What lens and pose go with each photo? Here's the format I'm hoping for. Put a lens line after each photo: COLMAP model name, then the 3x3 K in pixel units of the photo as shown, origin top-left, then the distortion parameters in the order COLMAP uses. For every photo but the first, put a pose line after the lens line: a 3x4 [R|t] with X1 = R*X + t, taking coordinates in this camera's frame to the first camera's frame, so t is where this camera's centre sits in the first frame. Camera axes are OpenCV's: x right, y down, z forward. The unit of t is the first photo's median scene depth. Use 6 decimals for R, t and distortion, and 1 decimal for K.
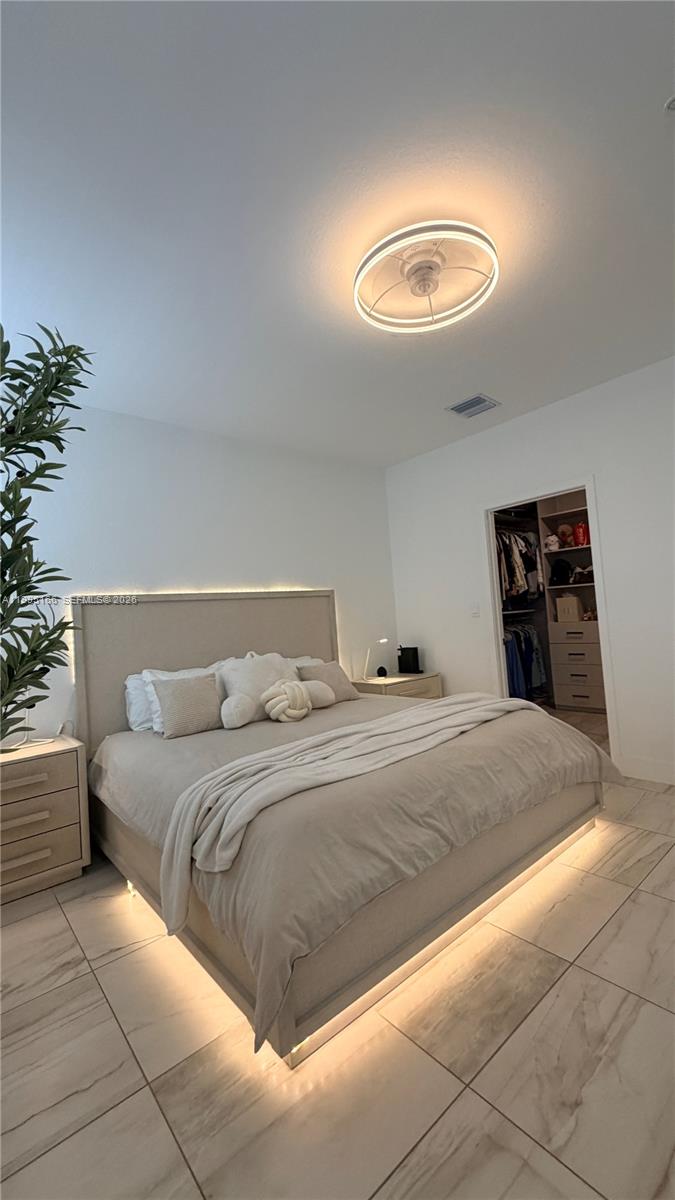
lens RADIAL K [[478.3, 0, 338.7], [0, 478.3, 597.0], [0, 0, 1]] dist [-0.002515, 0.000685]
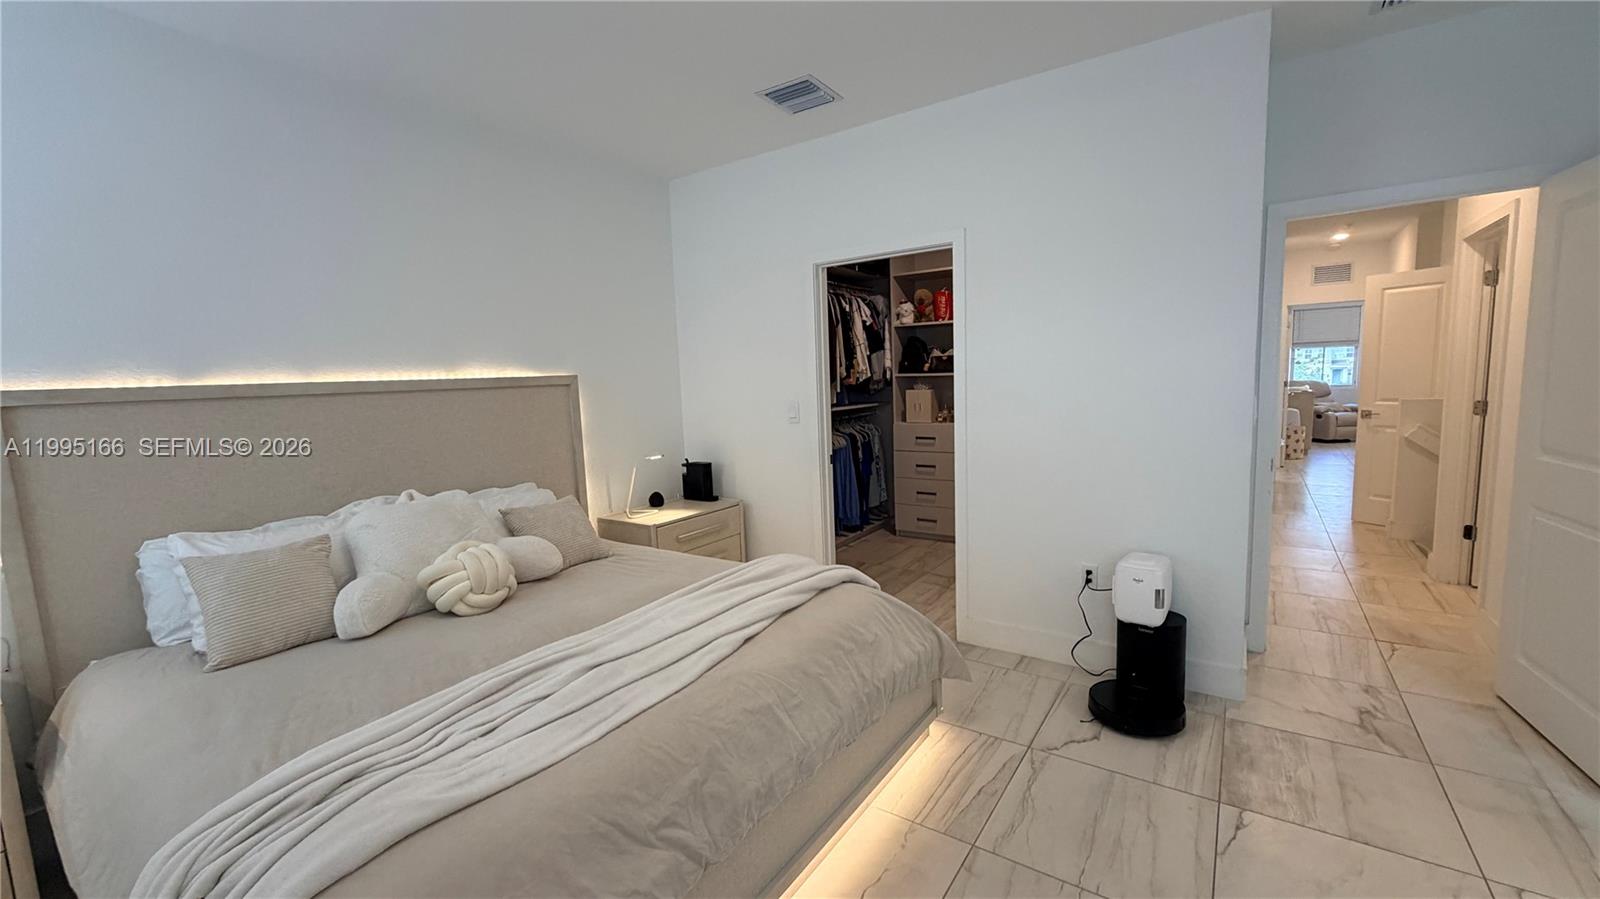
lens RADIAL K [[637.8, 0, 804.3], [0, 637.8, 452.0], [0, 0, 1]] dist [-0.002515, 0.000685]
pose [[0.964757, 0.004018, 0.263113, 0.075776], [-0.042949, 0.988880, 0.142380, -0.062126], [-0.259615, -0.148662, 0.954201, 0.147270]]
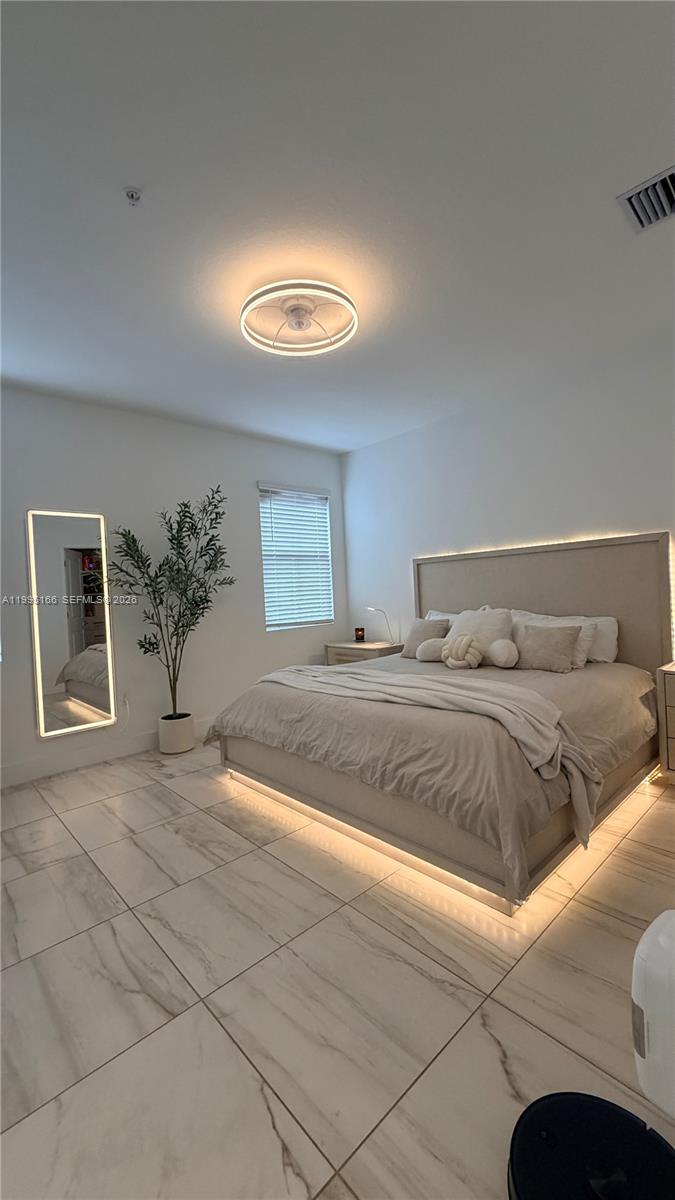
lens RADIAL K [[478.3, 0, 338.7], [0, 478.3, 597.0], [0, 0, 1]] dist [-0.002515, 0.000685]
pose [[0.048164, 0.083358, -0.995355, 0.916566], [0.092875, 0.991821, 0.087556, -0.035368], [0.994512, -0.096661, 0.040028, 0.618887]]
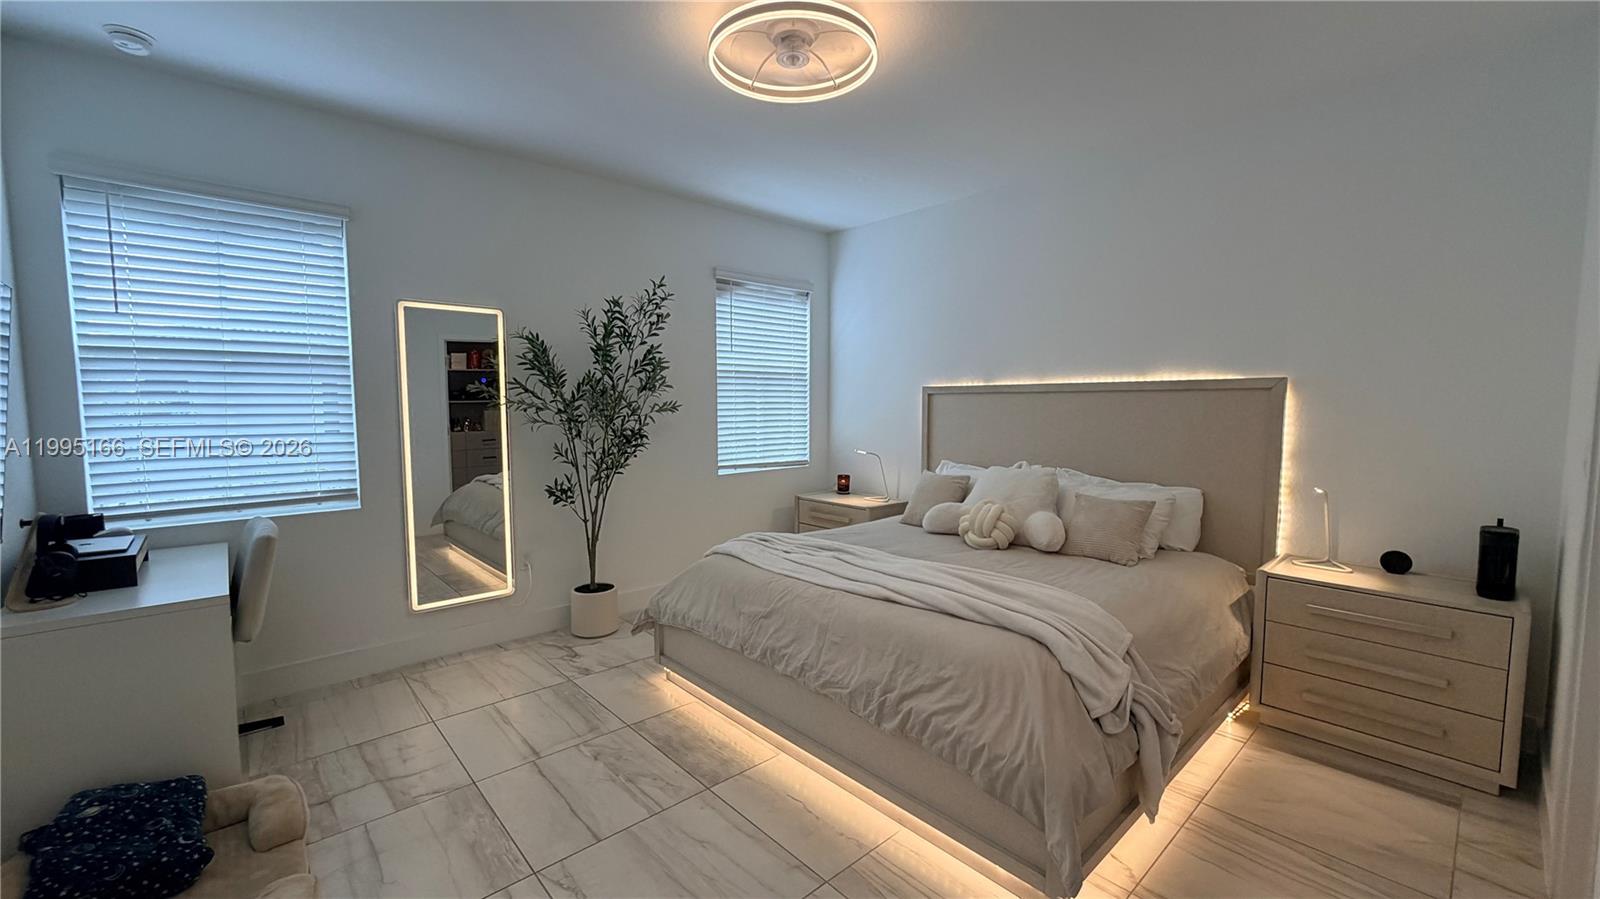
lens RADIAL K [[637.8, 0, 804.3], [0, 637.8, 452.0], [0, 0, 1]] dist [-0.002515, 0.000685]
pose [[0.039385, 0.148493, -0.988129, 0.880065], [0.044848, 0.987637, 0.150206, -0.082190], [0.998217, -0.050231, 0.032238, 0.597258]]
